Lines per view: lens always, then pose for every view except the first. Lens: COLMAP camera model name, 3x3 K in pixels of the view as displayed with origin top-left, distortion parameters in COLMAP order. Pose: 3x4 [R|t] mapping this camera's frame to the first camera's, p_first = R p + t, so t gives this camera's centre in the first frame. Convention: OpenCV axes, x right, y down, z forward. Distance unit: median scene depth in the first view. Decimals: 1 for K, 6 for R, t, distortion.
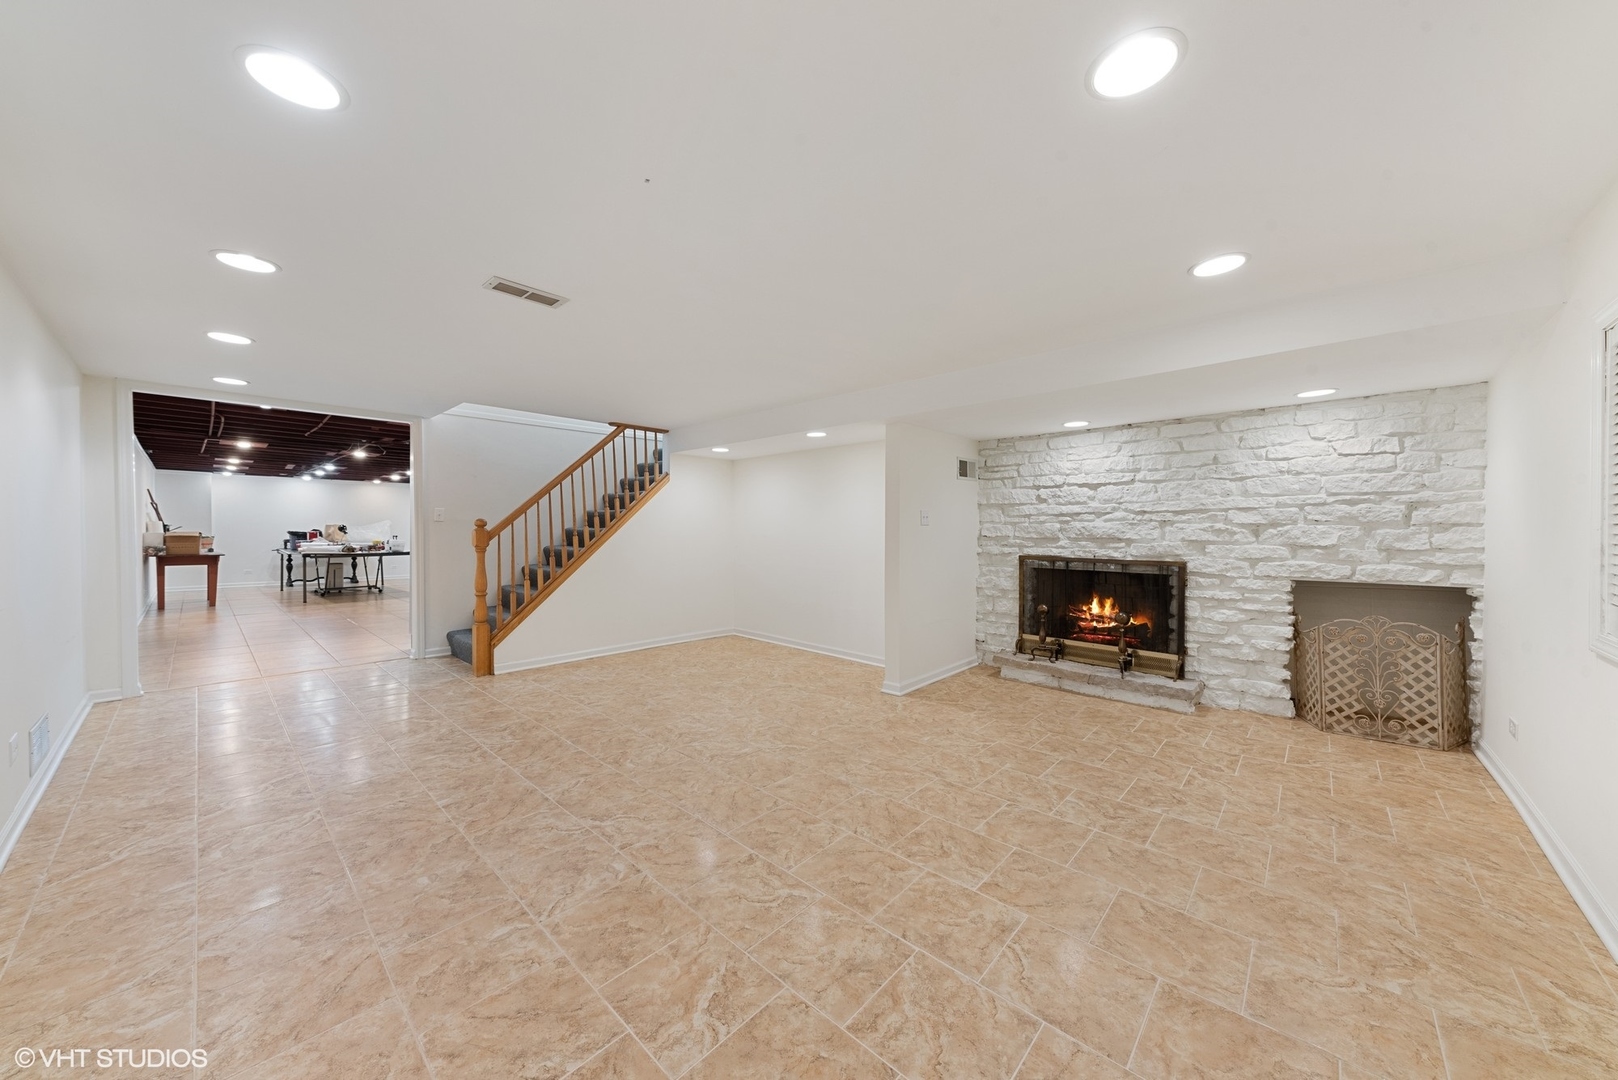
lens RADIAL K [[559.0, 0, 799.7], [0, 559.0, 546.1], [0, 0, 1]] dist [0.008987, -0.000156]
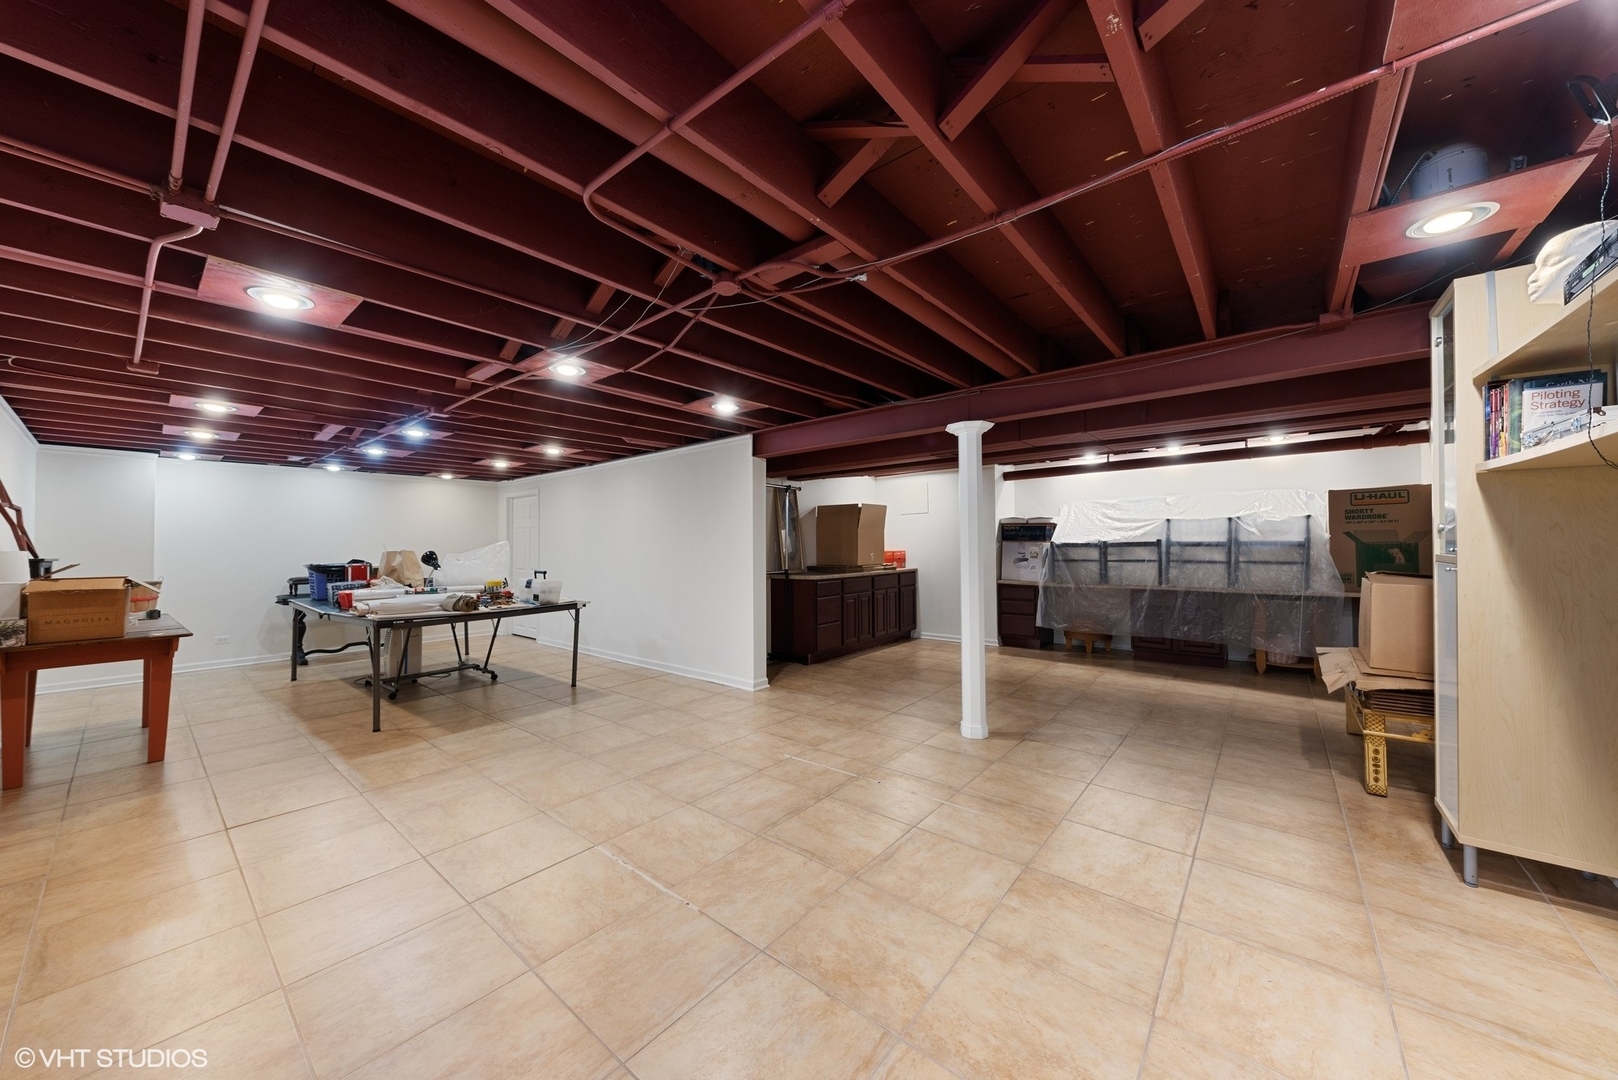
lens RADIAL K [[559.0, 0, 799.7], [0, 559.0, 546.1], [0, 0, 1]] dist [0.008987, -0.000156]
pose [[0.998665, -0.007974, 0.051026, -0.500927], [0.009356, 0.999594, -0.026904, -0.026448], [-0.050791, 0.027346, 0.998335, 0.474571]]
